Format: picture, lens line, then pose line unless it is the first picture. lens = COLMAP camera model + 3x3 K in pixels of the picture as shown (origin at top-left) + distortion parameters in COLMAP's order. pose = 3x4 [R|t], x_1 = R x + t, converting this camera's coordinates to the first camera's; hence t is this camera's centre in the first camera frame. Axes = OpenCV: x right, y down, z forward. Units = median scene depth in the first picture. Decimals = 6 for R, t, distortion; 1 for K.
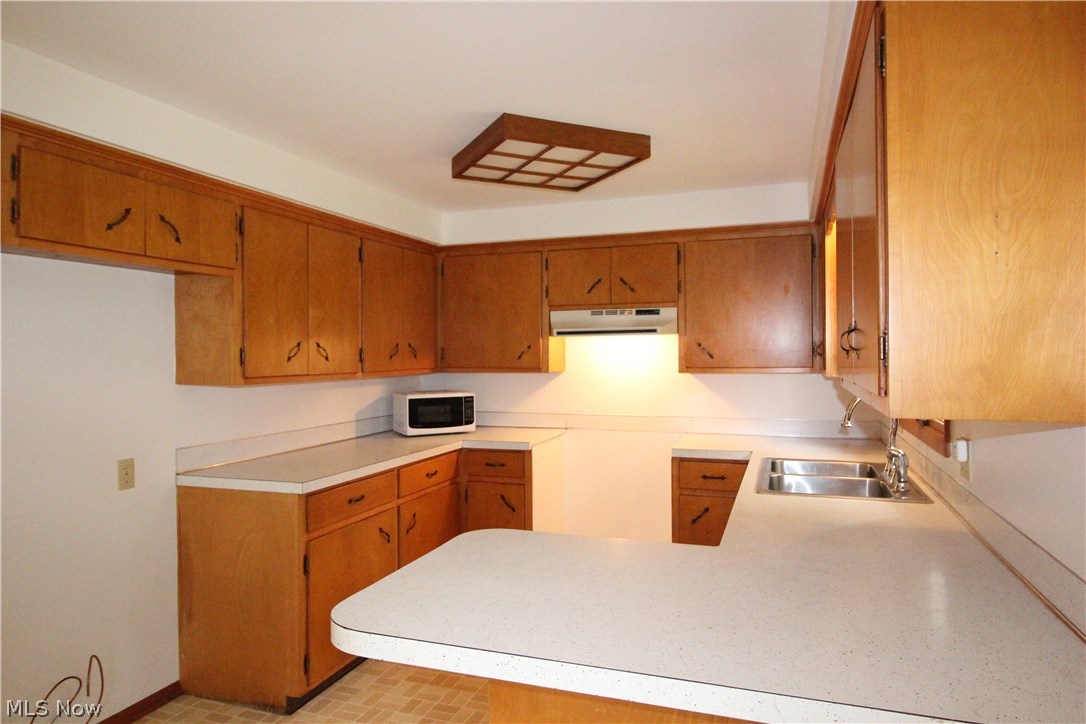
lens RADIAL K [[692.2, 0, 544.8], [0, 692.2, 357.2], [0, 0, 1]] dist [0.011556, -0.000373]
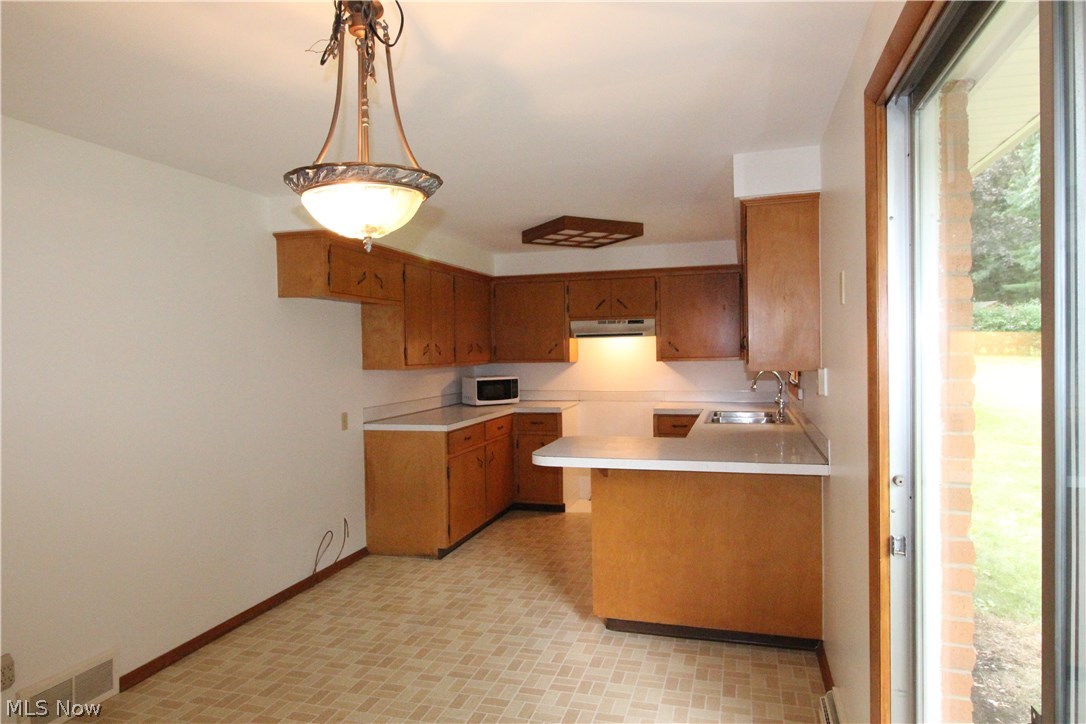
lens RADIAL K [[692.2, 0, 541.3], [0, 692.2, 361.8], [0, 0, 1]] dist [0.011556, -0.000373]
pose [[0.998431, -0.010073, 0.055079, -0.148490], [0.009457, 0.999890, 0.011438, 0.003751], [-0.055188, -0.010899, 0.998416, -0.528613]]
